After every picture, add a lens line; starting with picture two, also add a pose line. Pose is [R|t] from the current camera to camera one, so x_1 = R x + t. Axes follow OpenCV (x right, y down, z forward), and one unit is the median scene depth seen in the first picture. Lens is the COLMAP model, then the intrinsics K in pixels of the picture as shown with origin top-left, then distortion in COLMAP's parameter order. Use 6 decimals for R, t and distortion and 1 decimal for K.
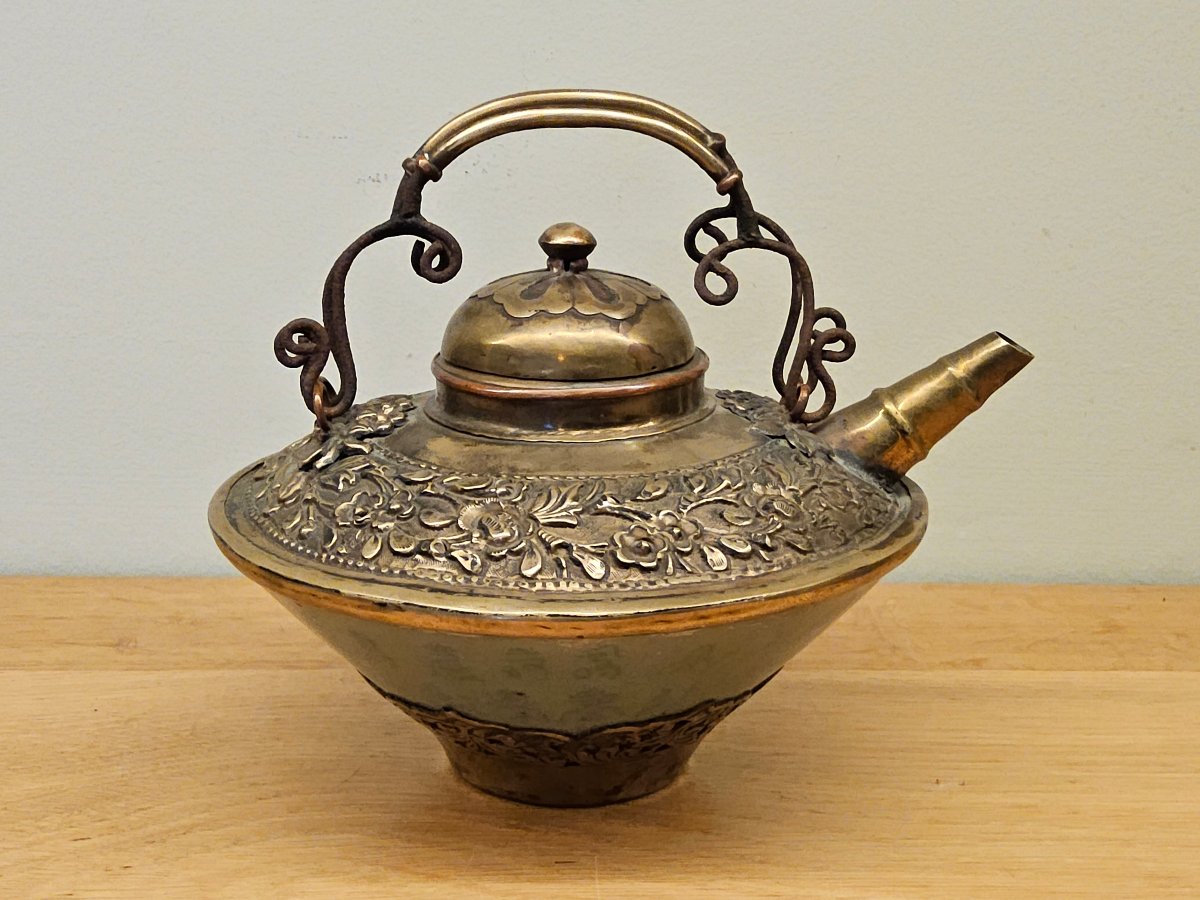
lens RADIAL K [[1545.6, 0, 600.0], [0, 1545.6, 450.0], [0, 0, 1]] dist [-0.017381, -0.014460]
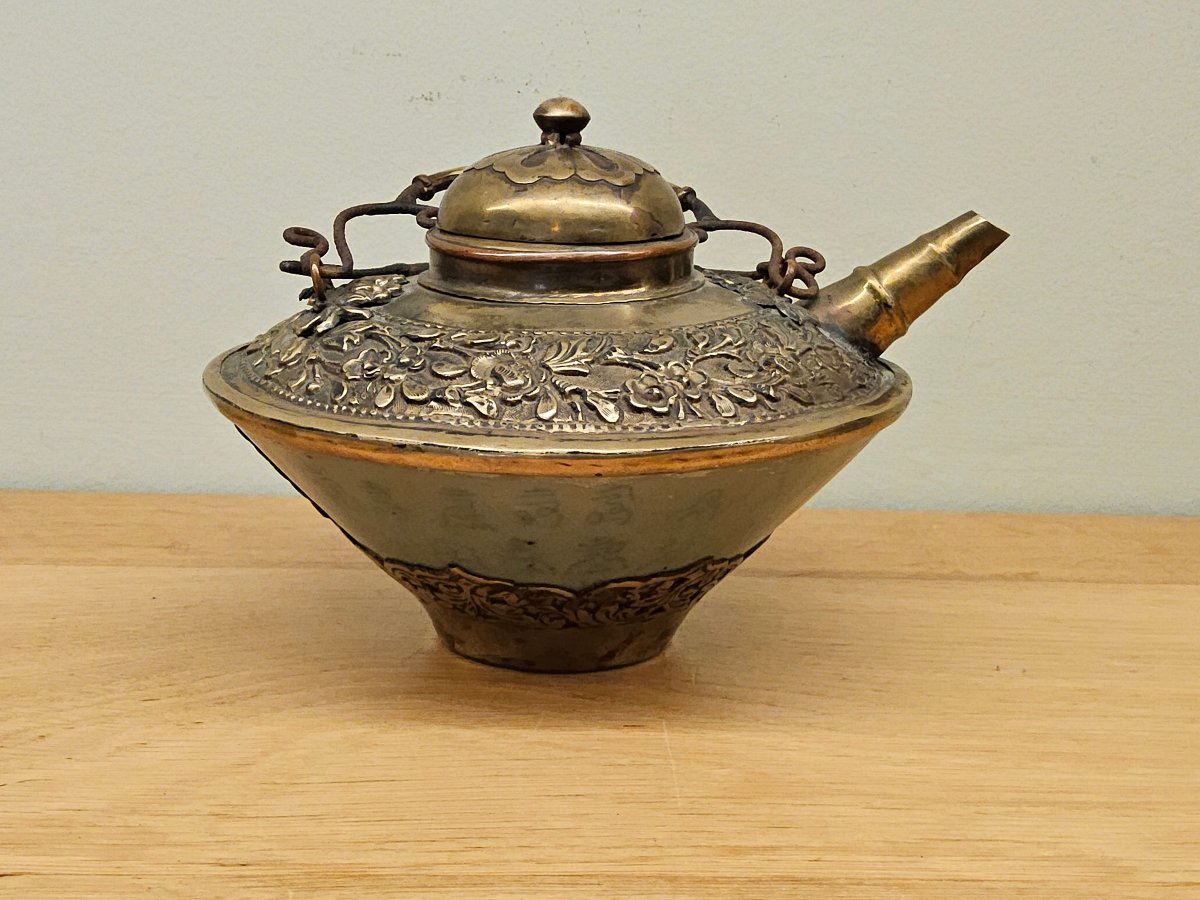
lens RADIAL K [[1545.6, 0, 600.0], [0, 1545.6, 450.0], [0, 0, 1]] dist [-0.017381, -0.014460]
pose [[0.997147, -0.001126, 0.075473, -0.080820], [0.001500, 0.999987, -0.004906, 0.099430], [-0.075467, 0.005005, 0.997136, -0.016989]]
